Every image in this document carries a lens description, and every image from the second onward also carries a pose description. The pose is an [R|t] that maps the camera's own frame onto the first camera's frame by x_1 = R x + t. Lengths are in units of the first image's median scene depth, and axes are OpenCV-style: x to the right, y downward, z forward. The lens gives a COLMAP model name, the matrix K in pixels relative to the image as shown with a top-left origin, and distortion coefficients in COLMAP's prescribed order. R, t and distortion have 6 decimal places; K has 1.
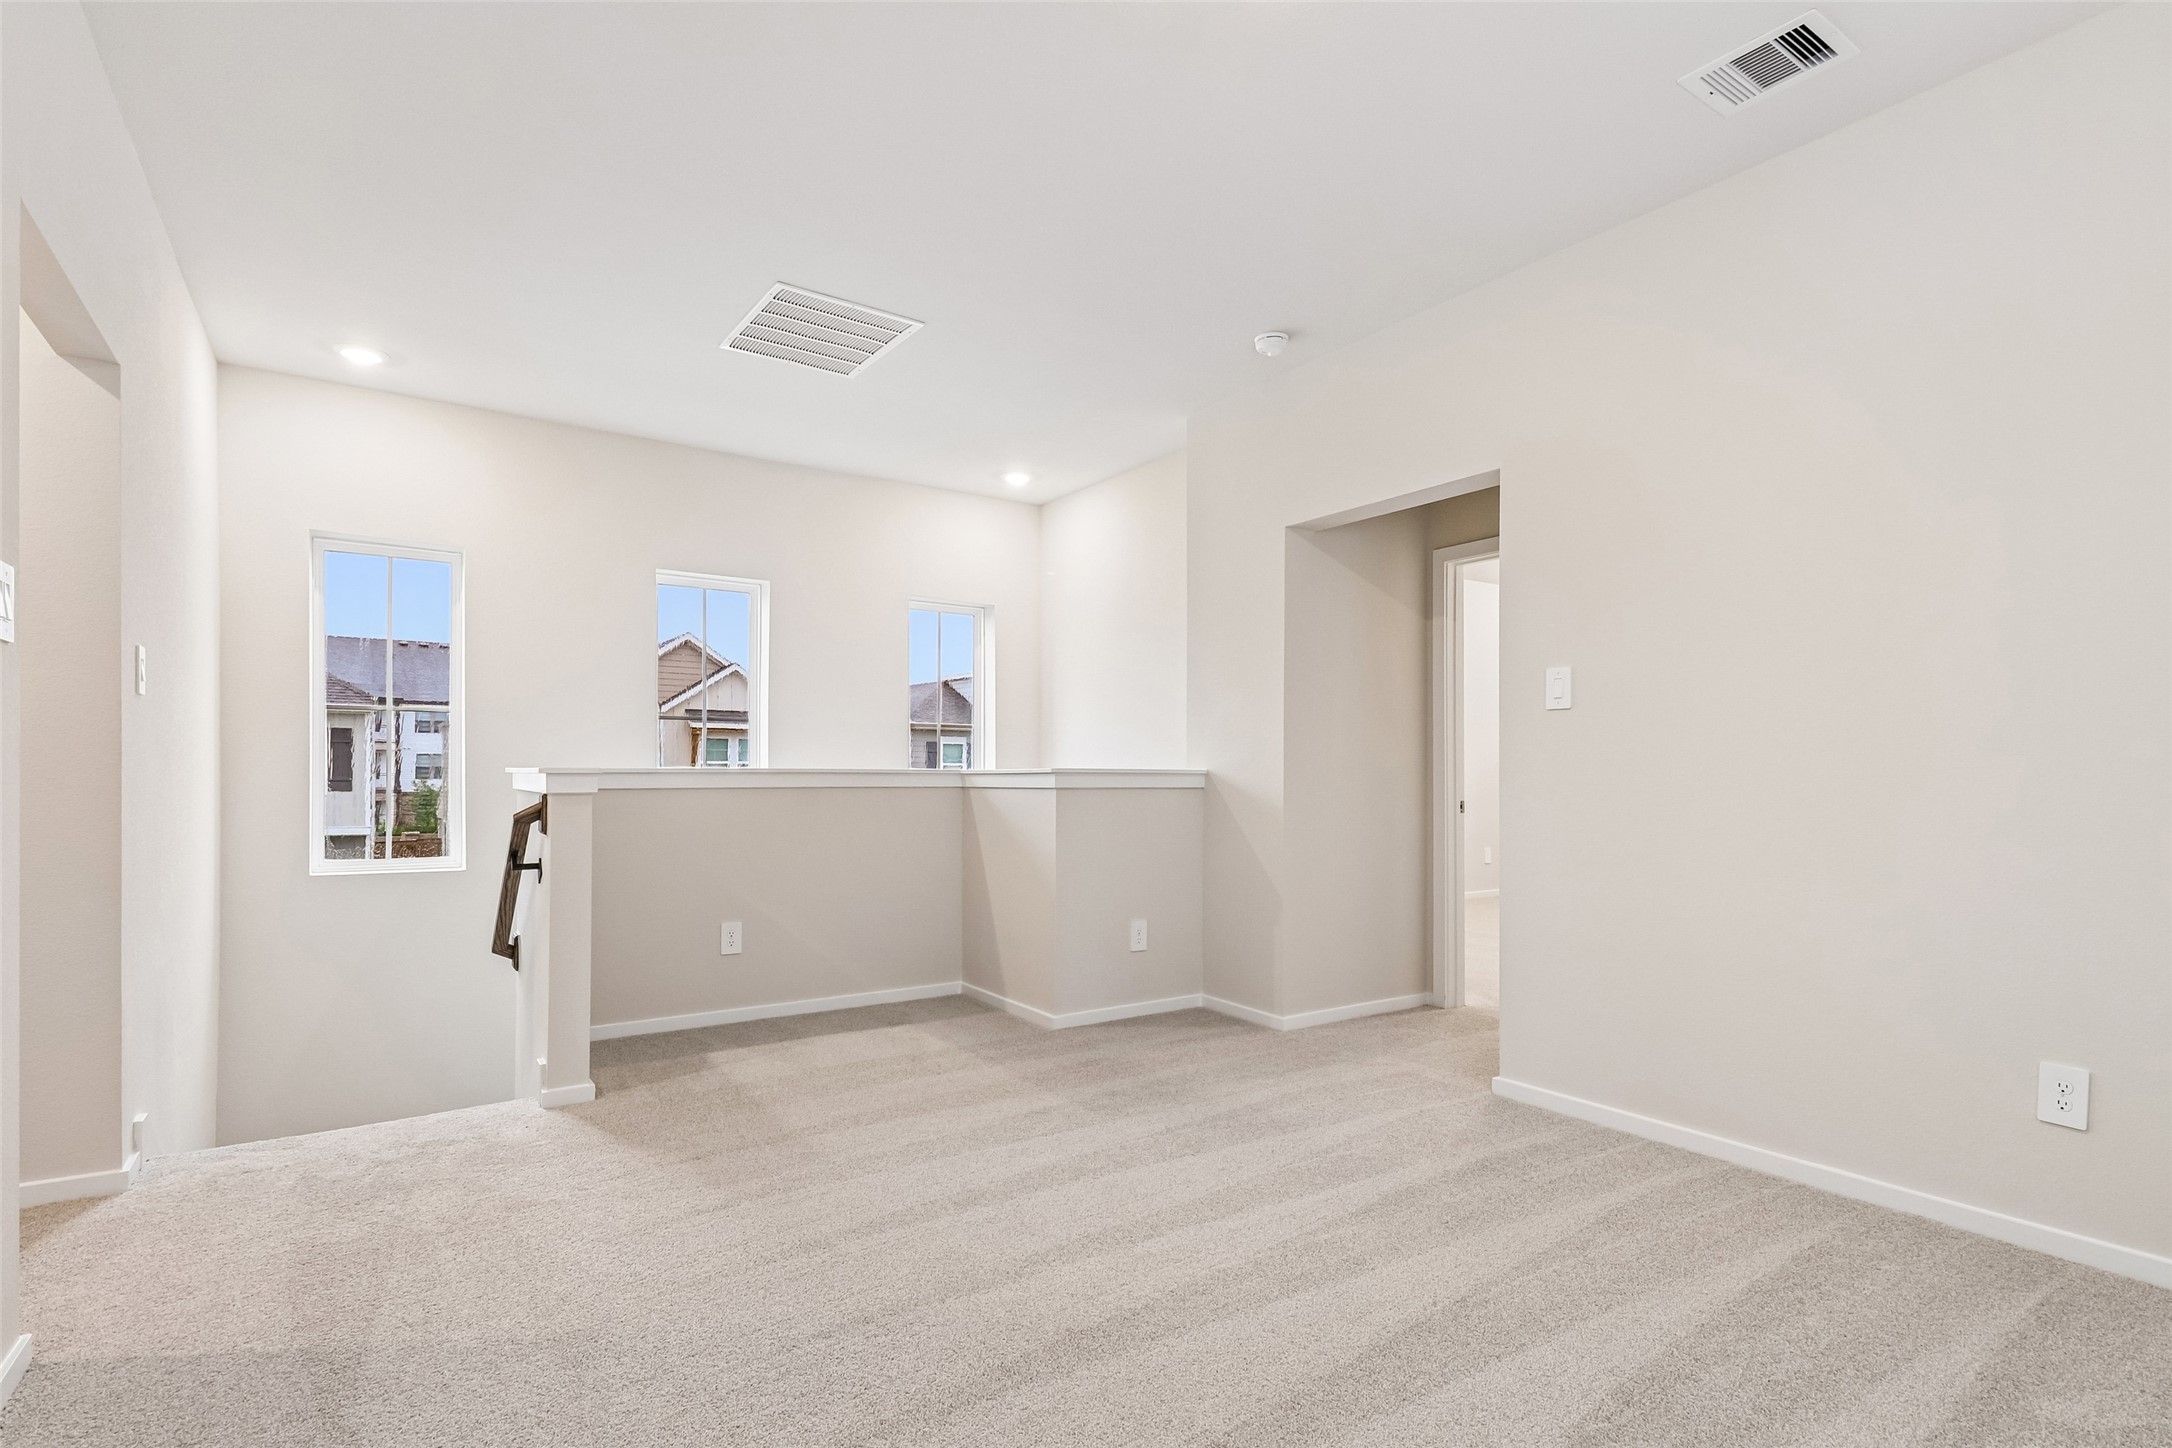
lens RADIAL K [[1006.7, 0, 1052.6], [0, 1006.7, 776.9], [0, 0, 1]] dist [0.014803, -0.004795]
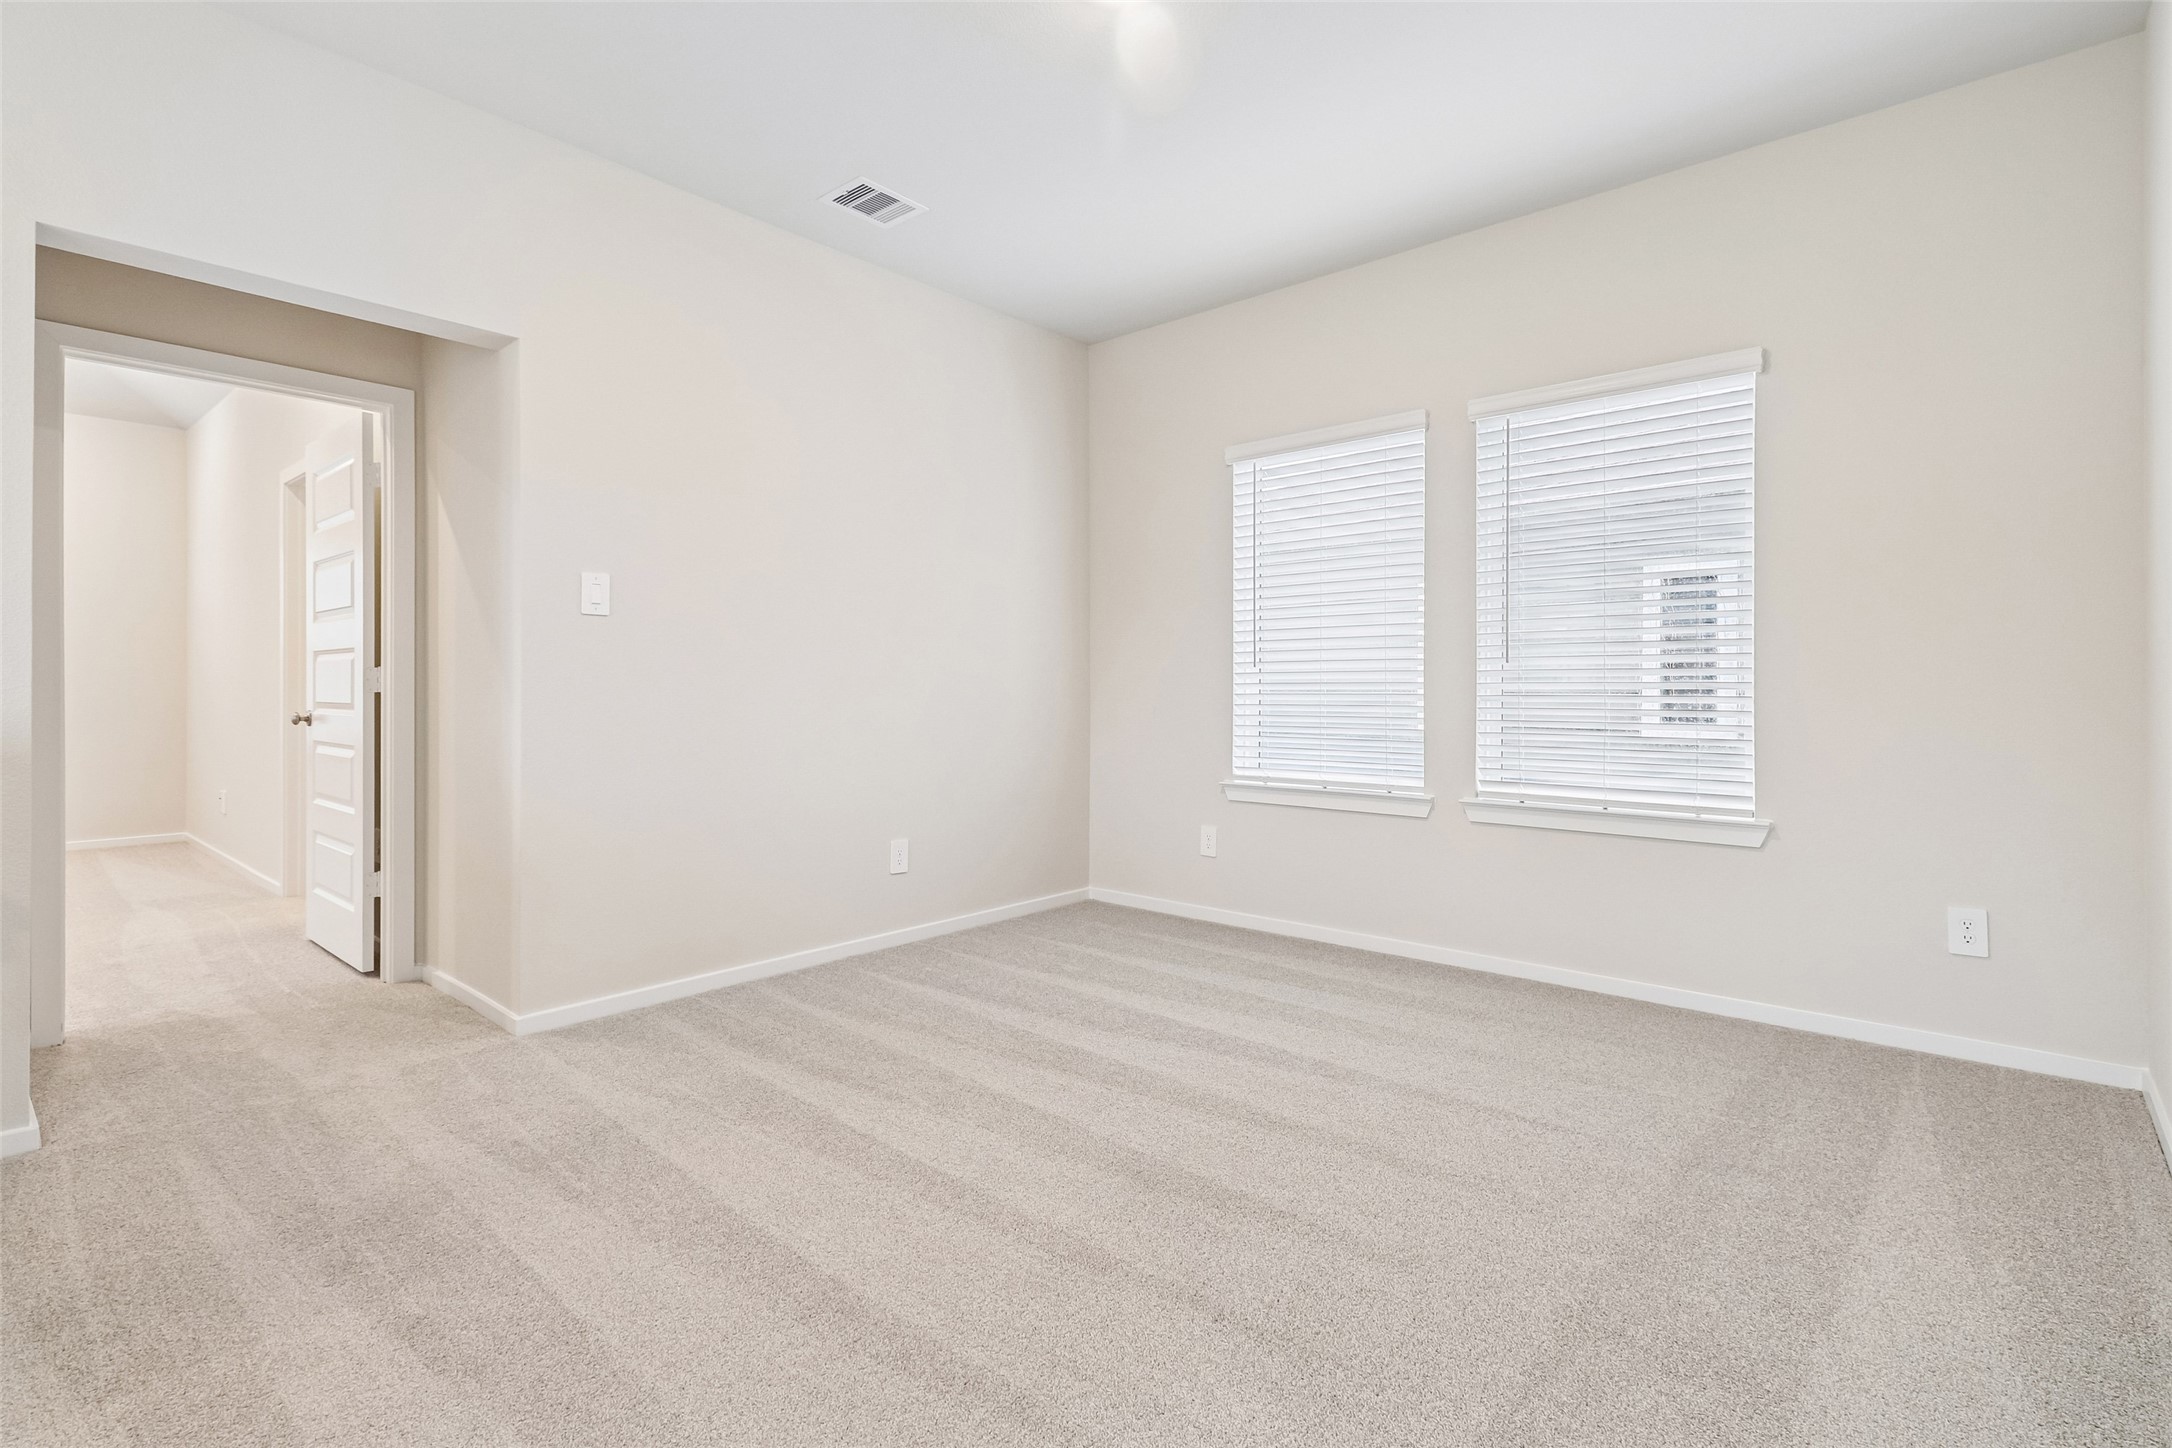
lens RADIAL K [[1006.7, 0, 1087.5], [0, 1006.7, 716.7], [0, 0, 1]] dist [0.014803, -0.004795]
pose [[-0.280453, -0.019469, 0.959670, -0.507122], [-0.002643, 0.999806, 0.019511, 0.010832], [-0.959864, 0.002936, -0.280451, 0.697573]]
